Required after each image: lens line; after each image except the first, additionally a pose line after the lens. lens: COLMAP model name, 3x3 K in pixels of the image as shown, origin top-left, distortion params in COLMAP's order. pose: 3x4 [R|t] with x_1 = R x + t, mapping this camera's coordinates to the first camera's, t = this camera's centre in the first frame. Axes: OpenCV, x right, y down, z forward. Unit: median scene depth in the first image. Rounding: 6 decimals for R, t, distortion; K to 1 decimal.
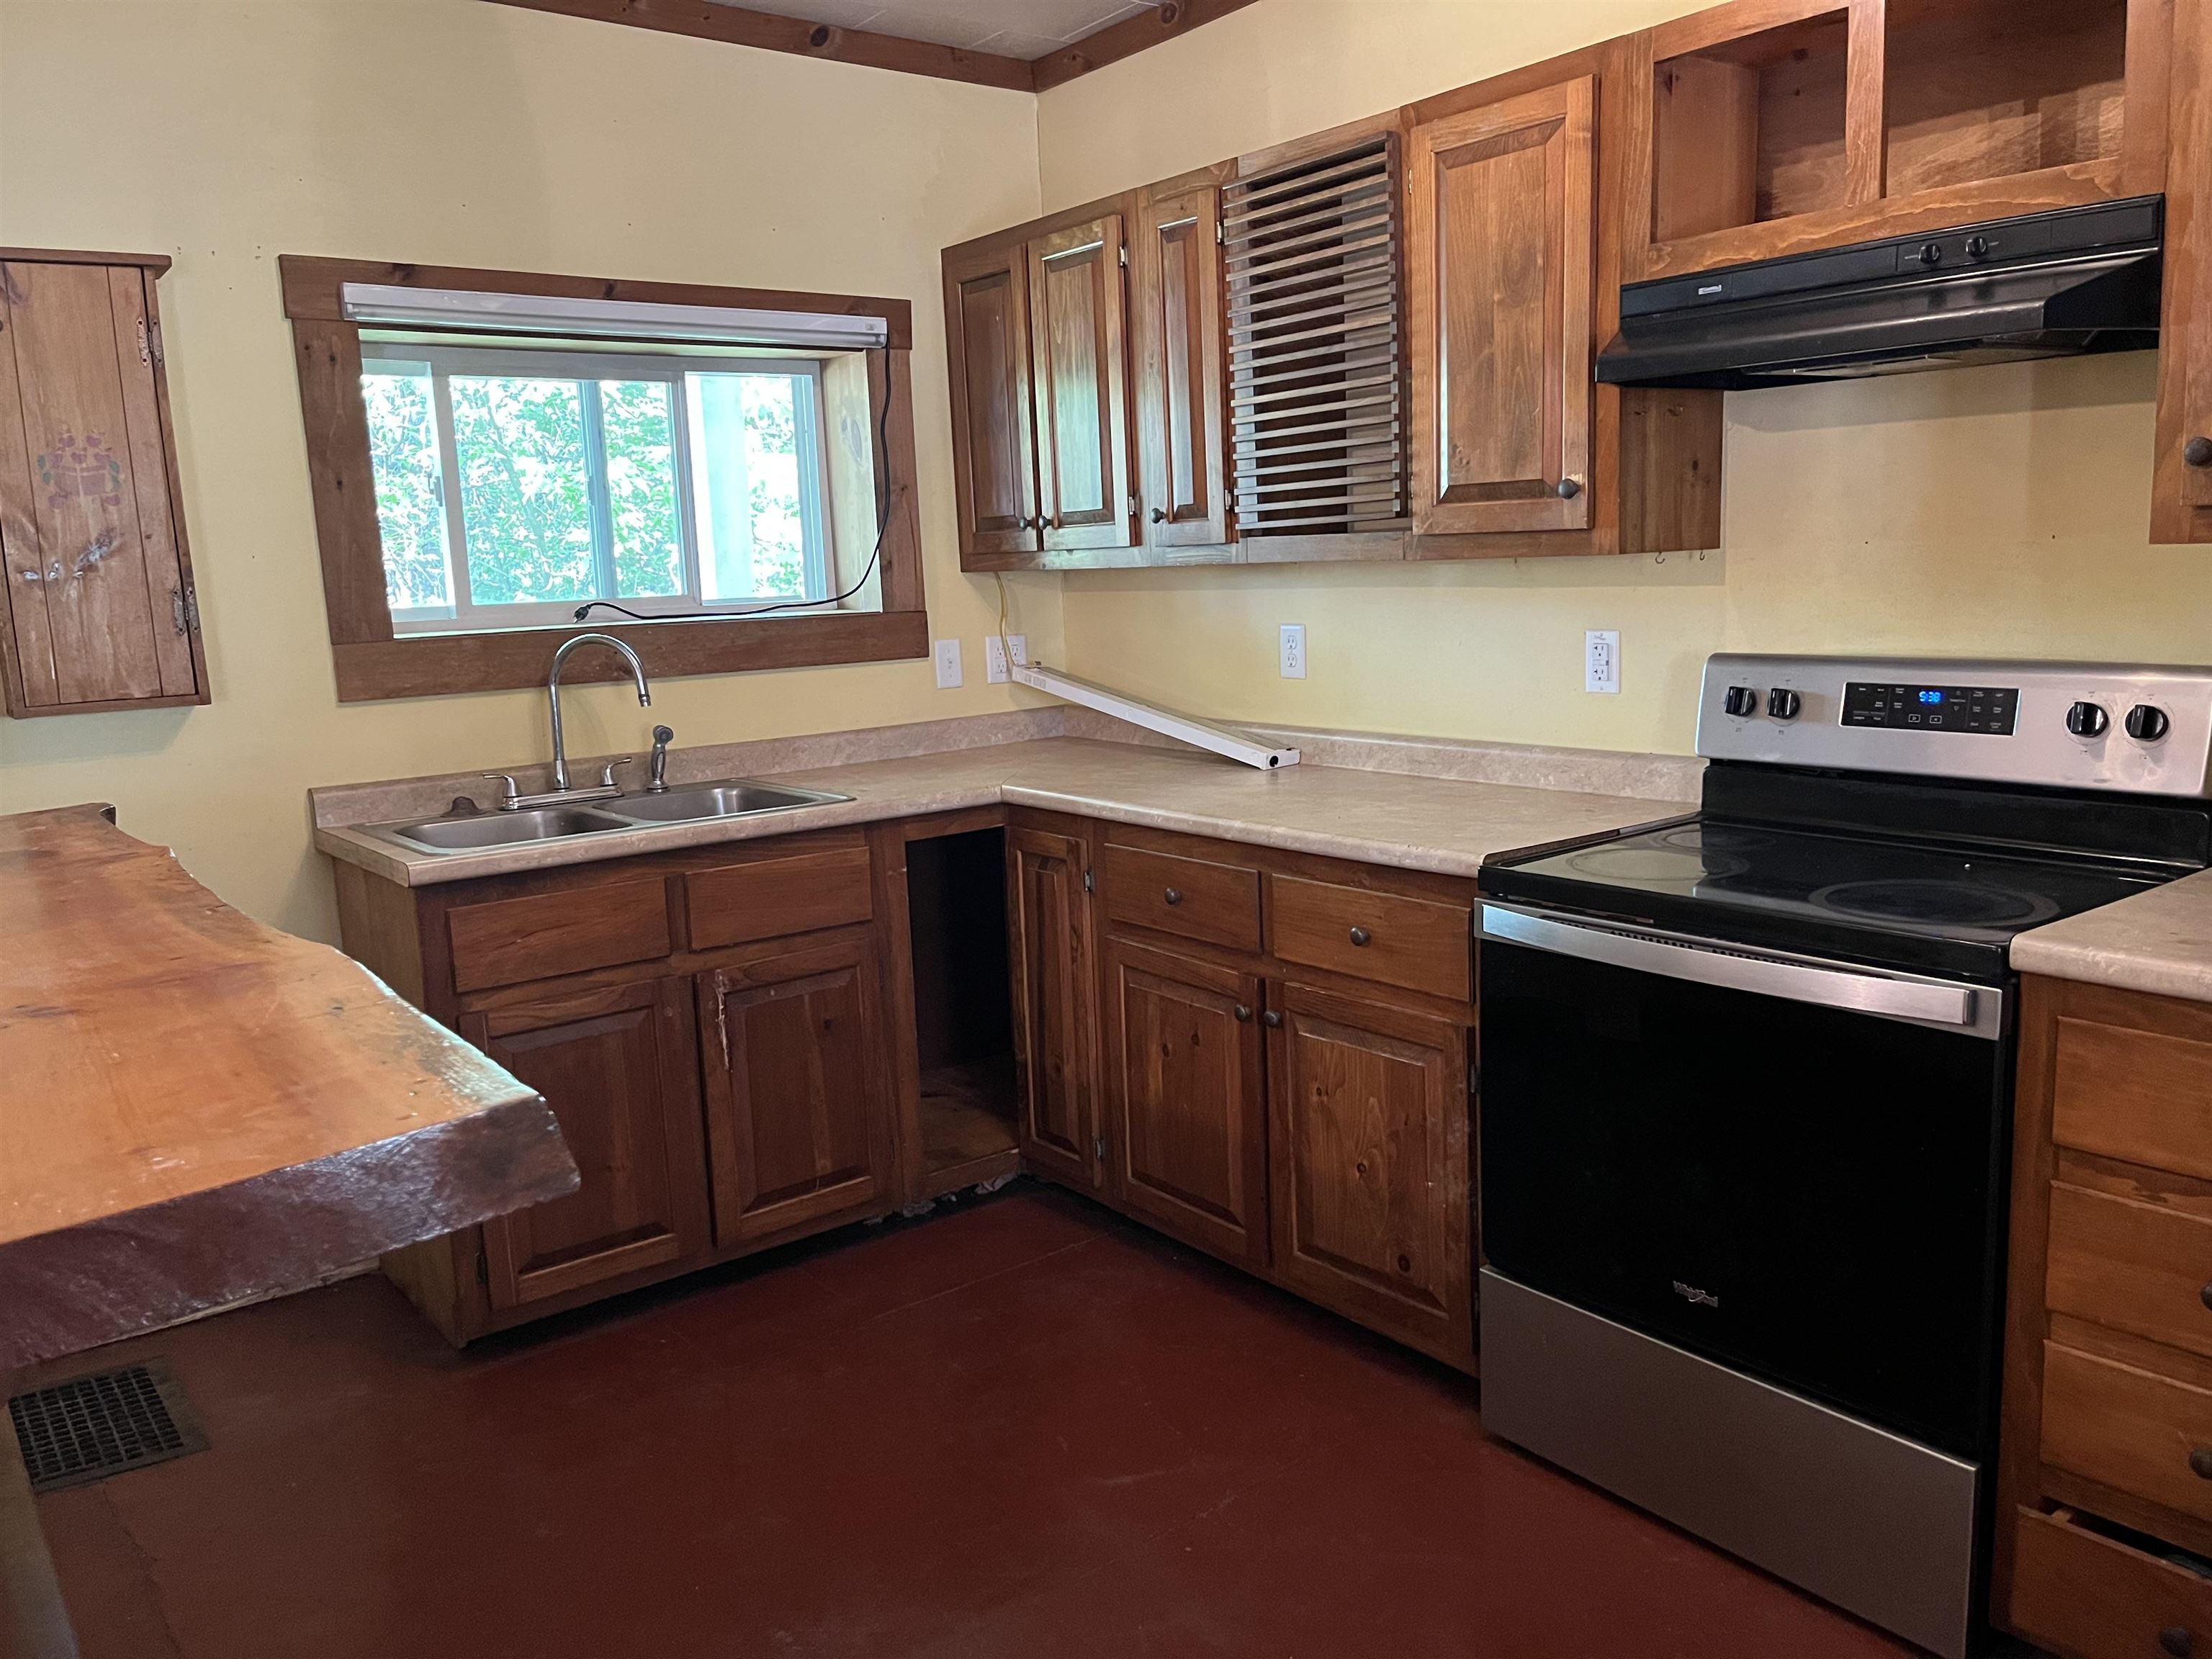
lens RADIAL K [[1666.8, 0, 1106.0], [0, 1666.8, 829.5], [0, 0, 1]] dist [0.017196, -0.030675]
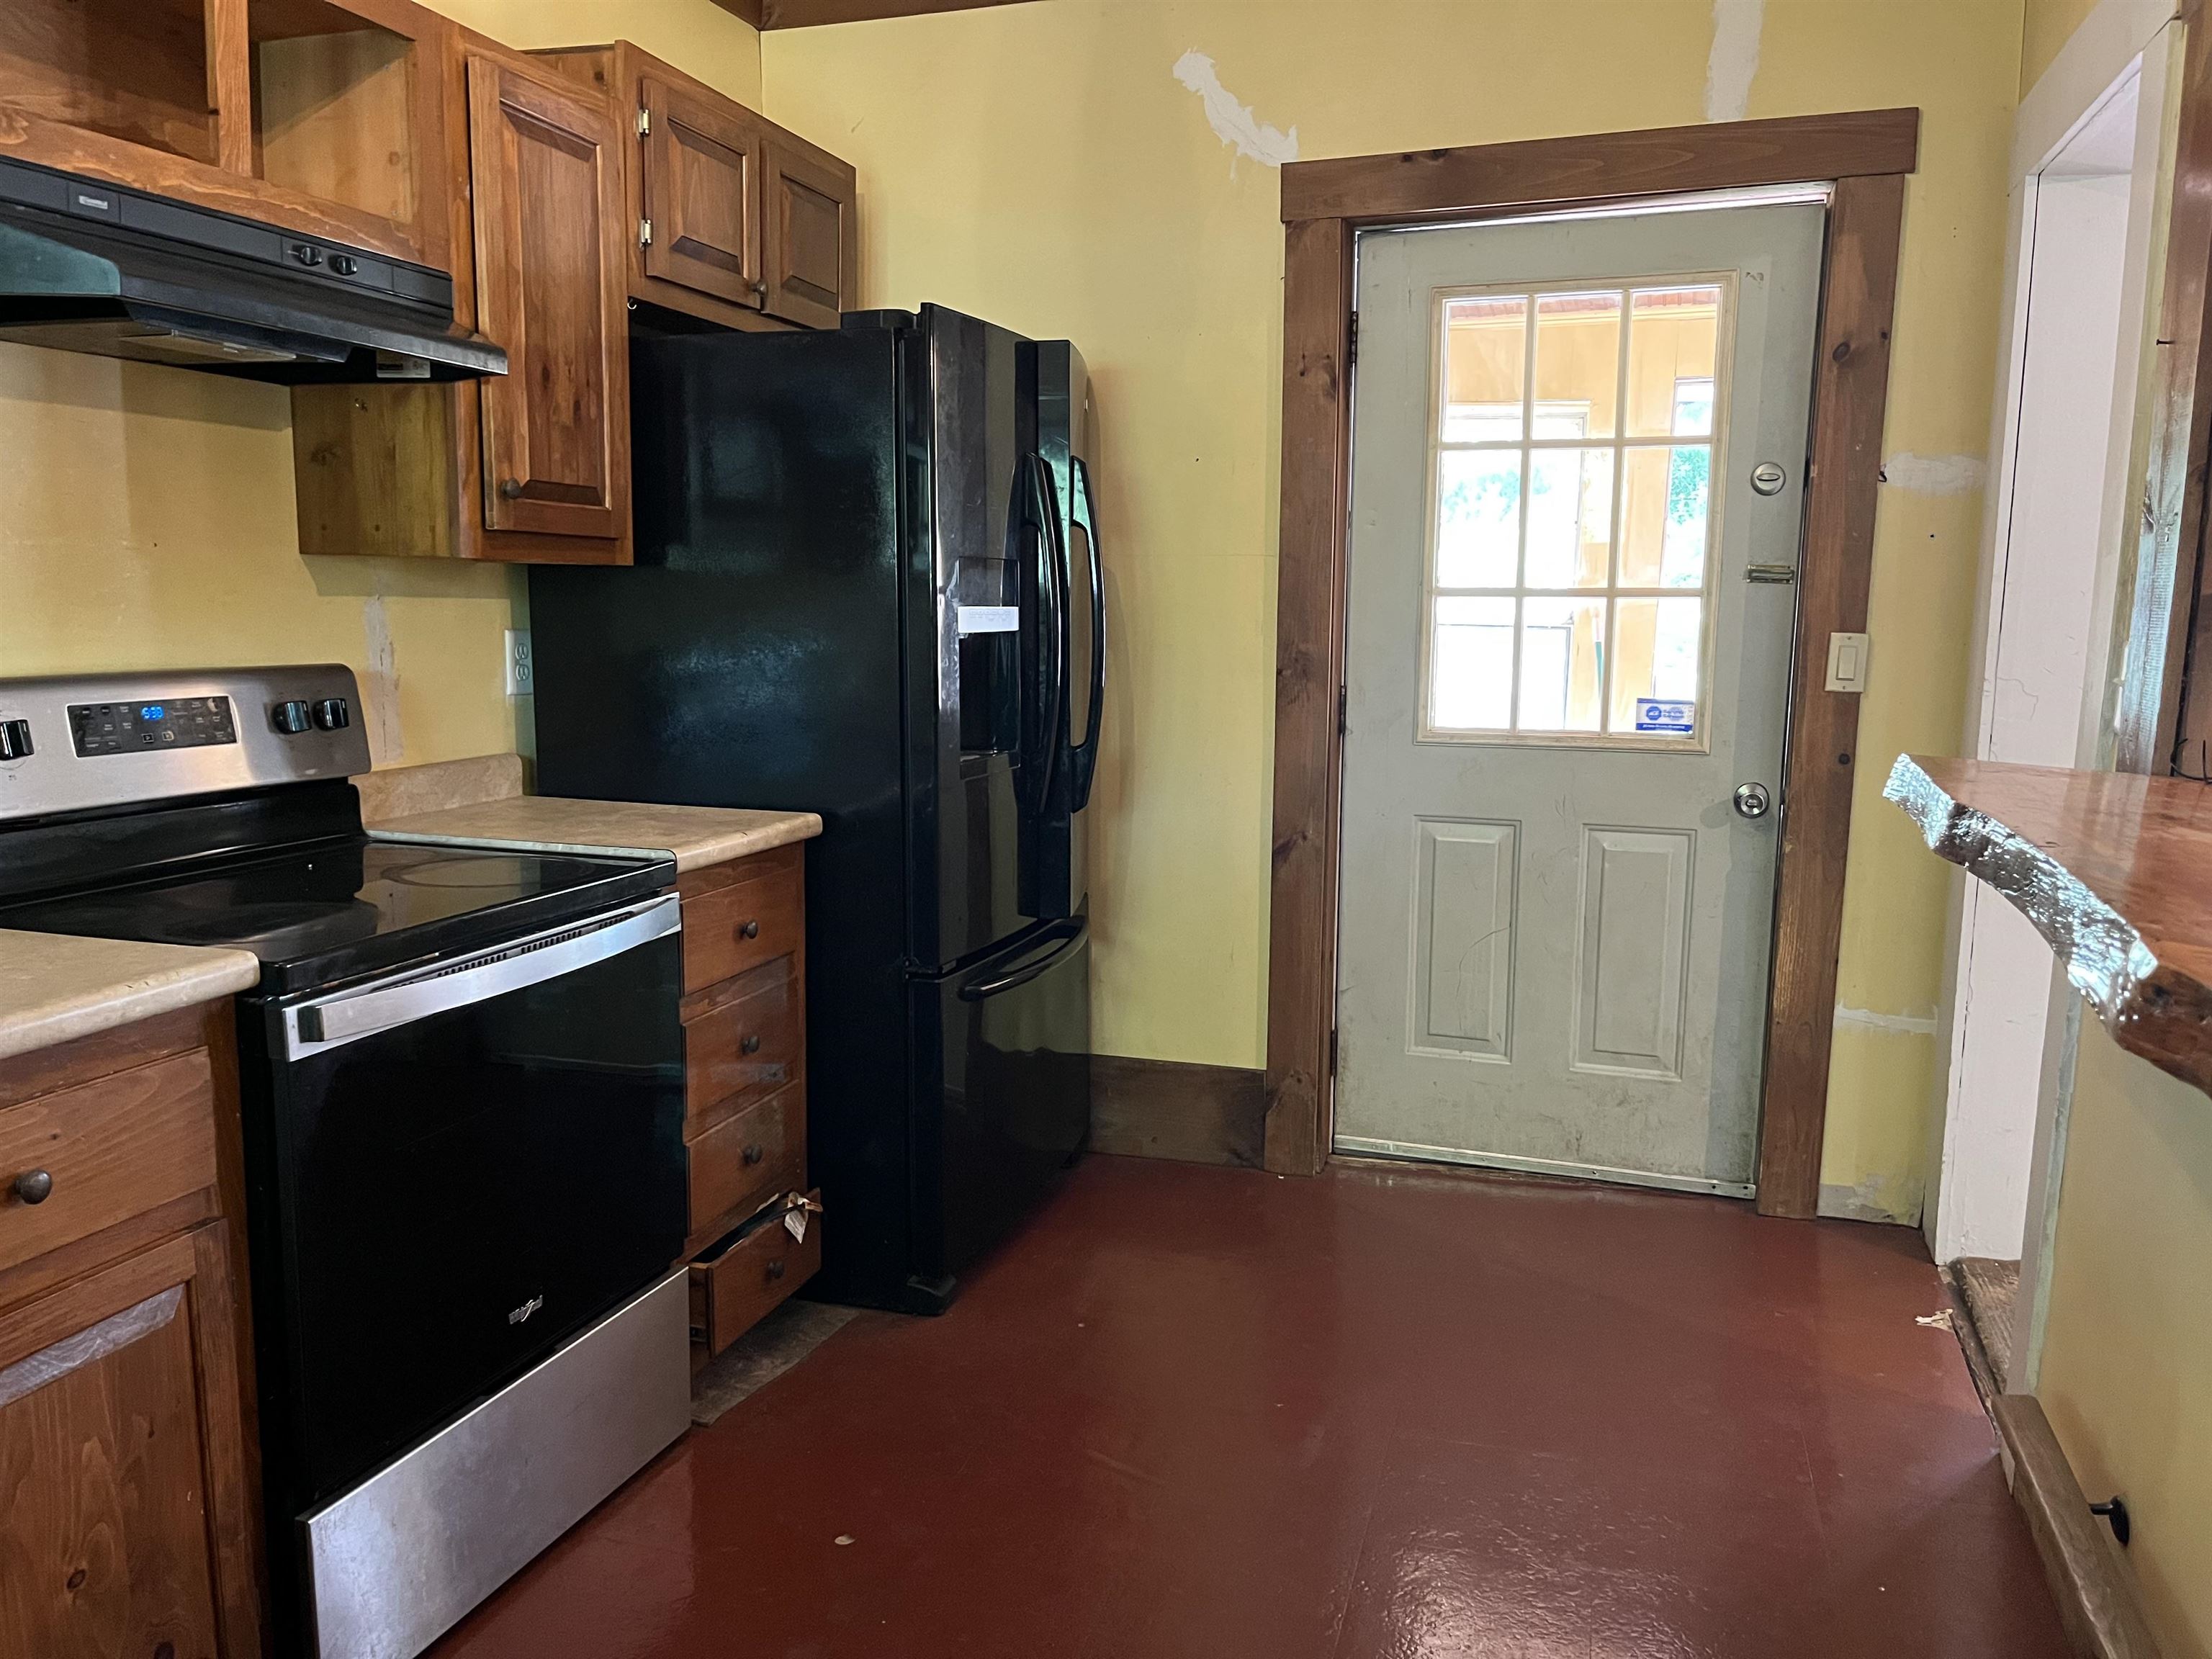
lens RADIAL K [[1666.8, 0, 1106.0], [0, 1666.8, 829.5], [0, 0, 1]] dist [0.017196, -0.030675]
pose [[-0.566491, -0.083092, 0.819868, -0.488155], [0.141839, 0.970224, 0.196335, -0.107972], [-0.811770, 0.227511, -0.537837, 0.949358]]
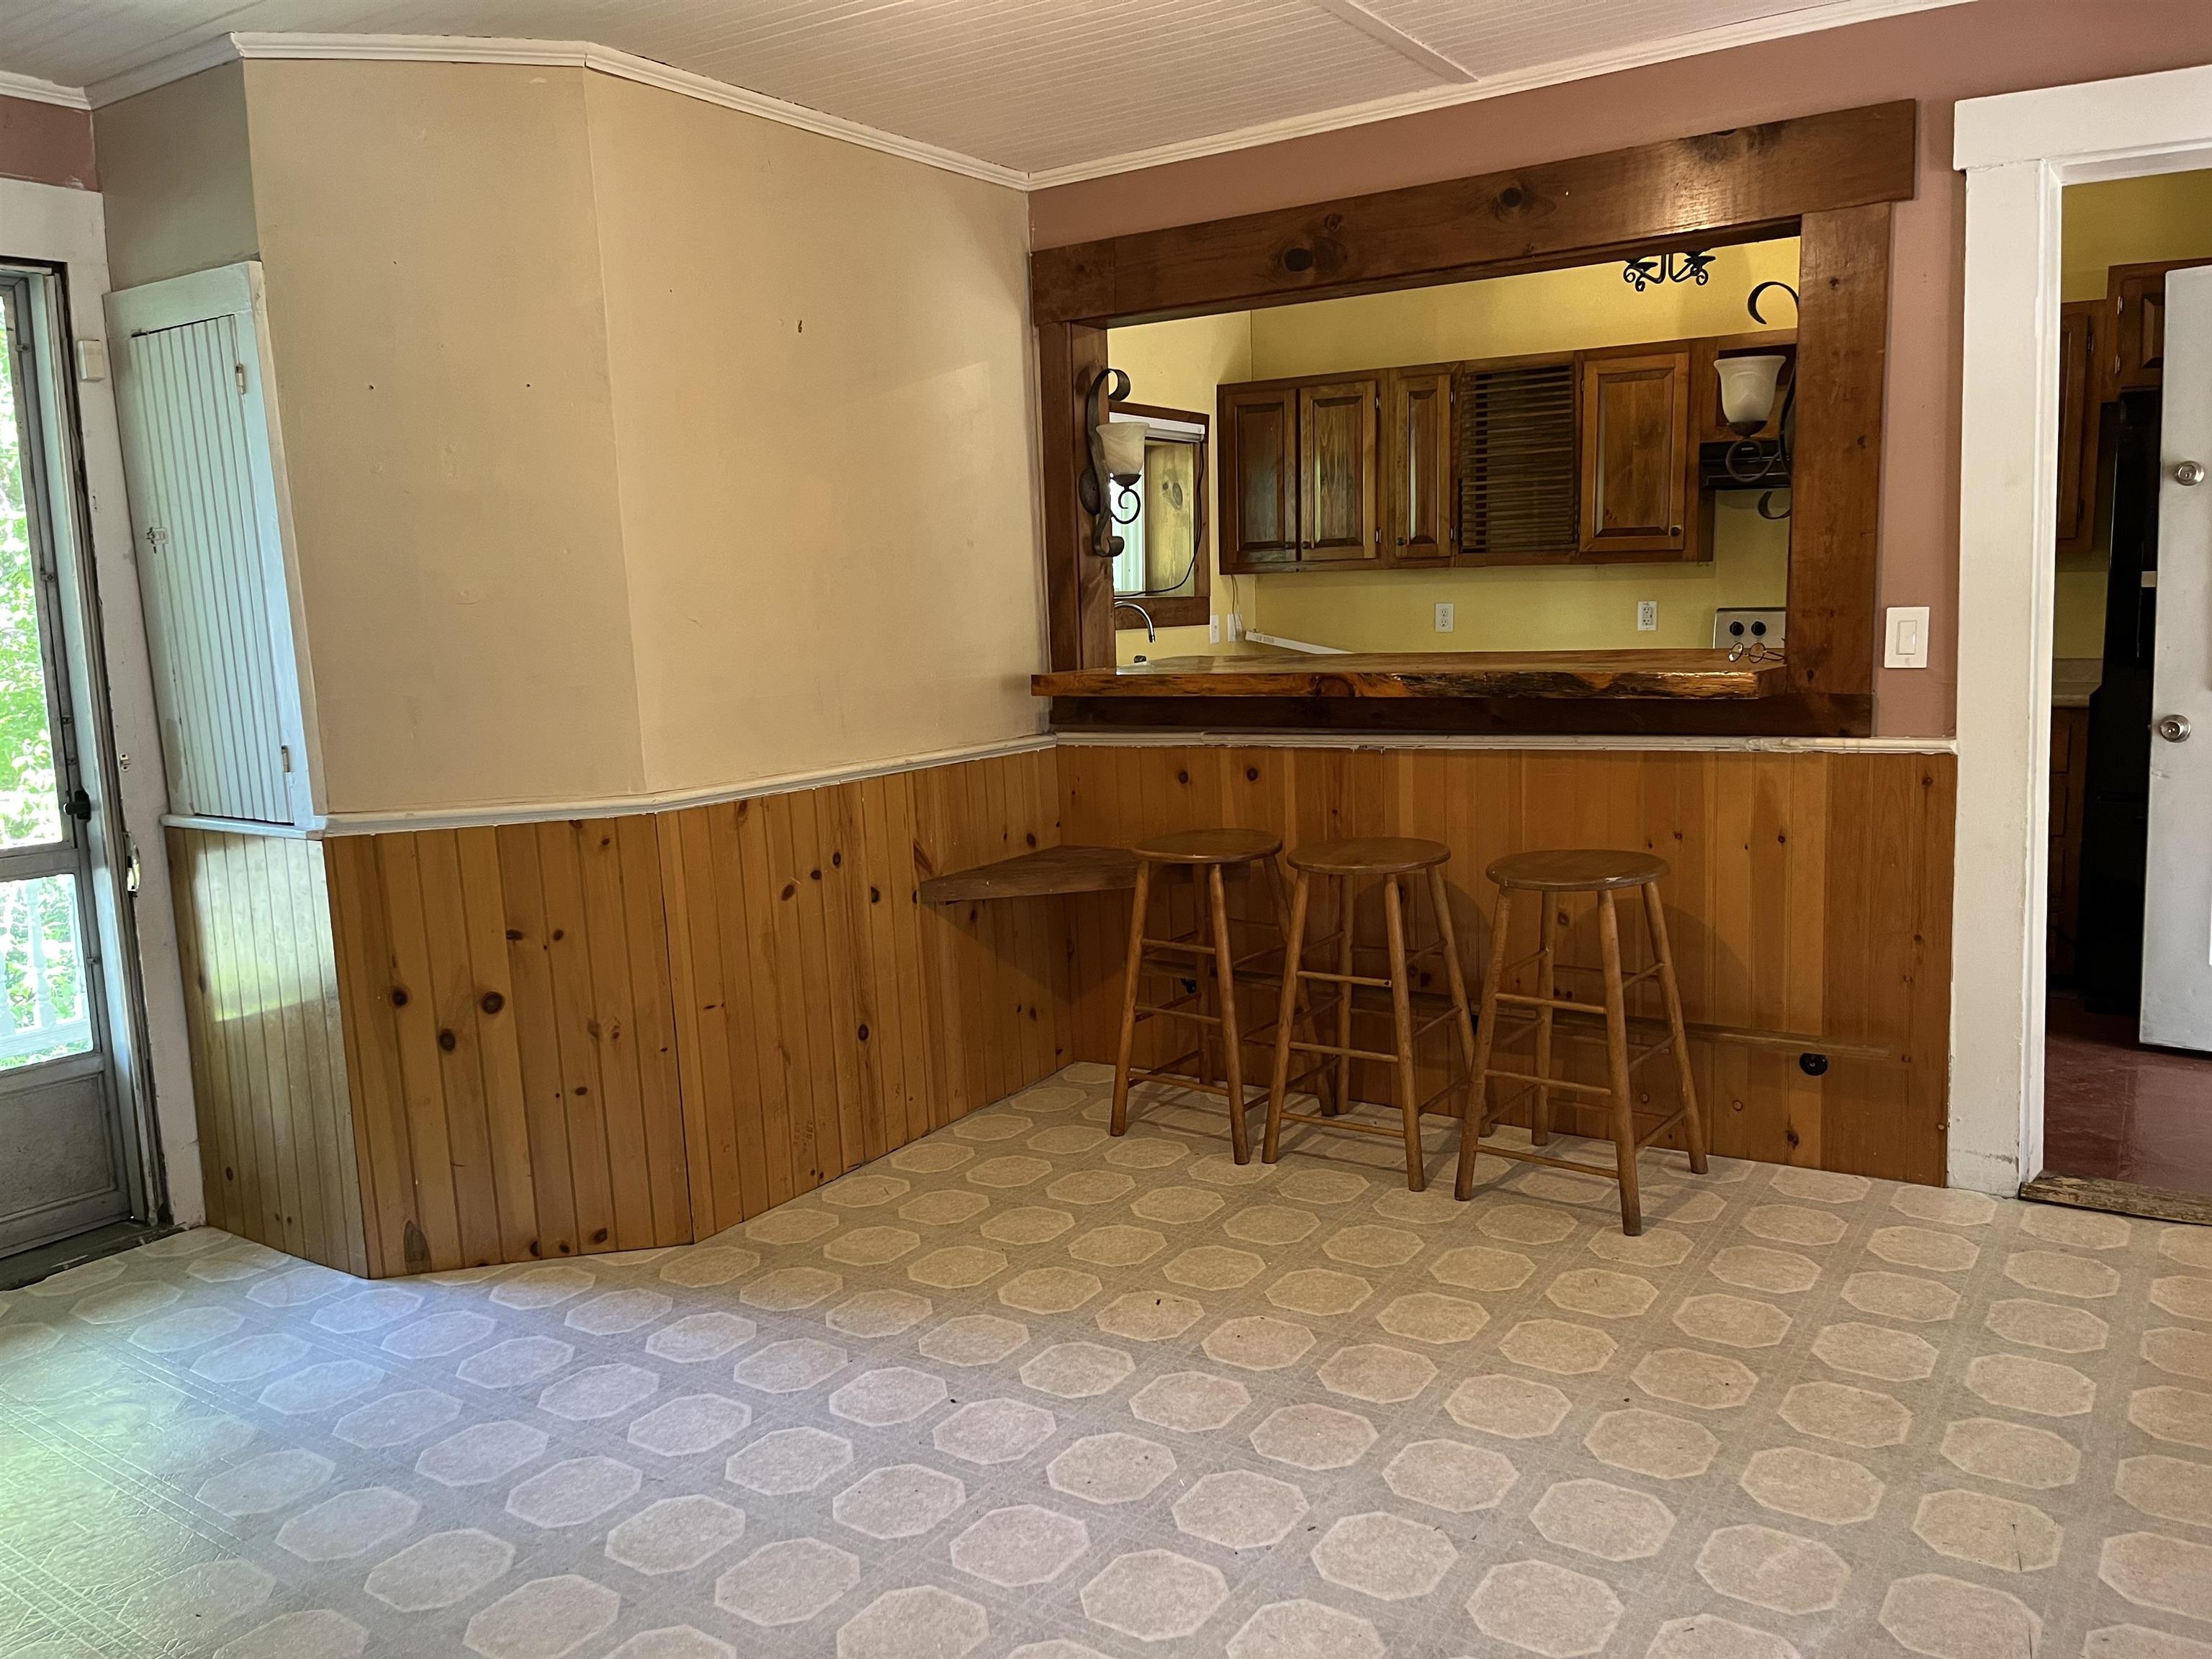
lens RADIAL K [[1666.8, 0, 1106.0], [0, 1666.8, 829.5], [0, 0, 1]] dist [0.017196, -0.030675]
pose [[0.947937, -0.031331, 0.316912, -1.071718], [0.040874, 0.998888, -0.023509, 0.198262], [-0.315823, 0.035239, 0.948164, -0.792345]]
